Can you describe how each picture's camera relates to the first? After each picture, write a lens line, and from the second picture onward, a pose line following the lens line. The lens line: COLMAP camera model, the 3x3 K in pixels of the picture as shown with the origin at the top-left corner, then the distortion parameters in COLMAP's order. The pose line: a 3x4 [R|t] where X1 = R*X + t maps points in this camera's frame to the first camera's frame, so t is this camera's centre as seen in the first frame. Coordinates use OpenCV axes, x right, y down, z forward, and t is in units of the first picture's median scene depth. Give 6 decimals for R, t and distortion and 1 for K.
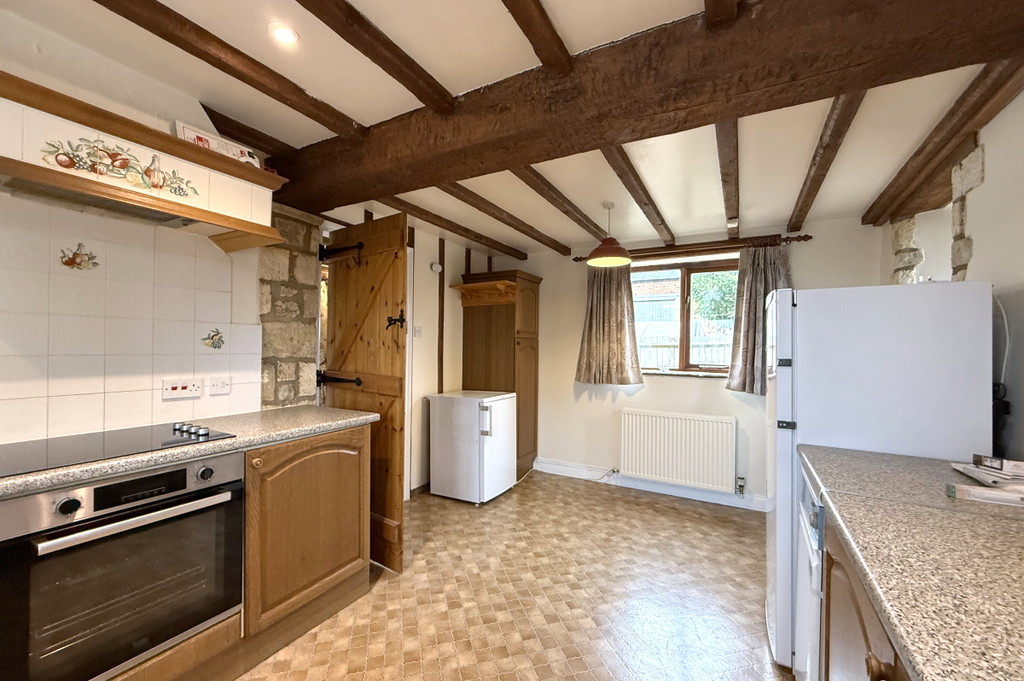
lens RADIAL K [[401.6, 0, 510.8], [0, 401.6, 344.7], [0, 0, 1]] dist [-0.000122, 0.000034]
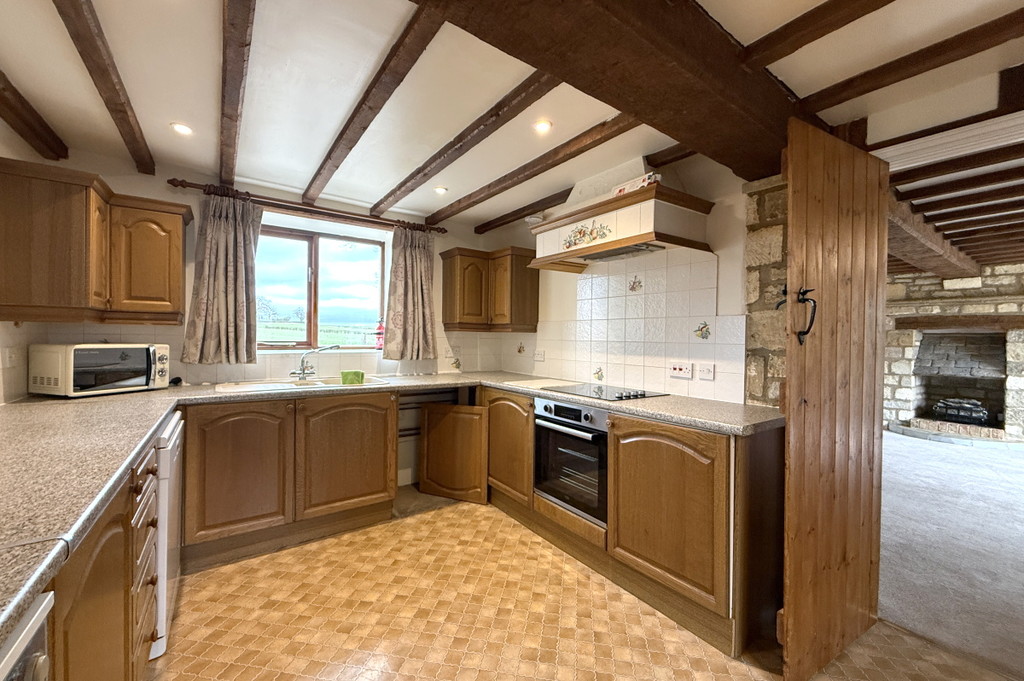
lens RADIAL K [[407.5, 0, 504.6], [0, 407.5, 340.6], [0, 0, 1]] dist [-0.000390, -0.000012]
pose [[-0.429260, 0.001987, -0.903179, 0.731998], [-0.007430, 0.999956, 0.005732, 0.015634], [0.903151, 0.009171, -0.429226, 1.291308]]
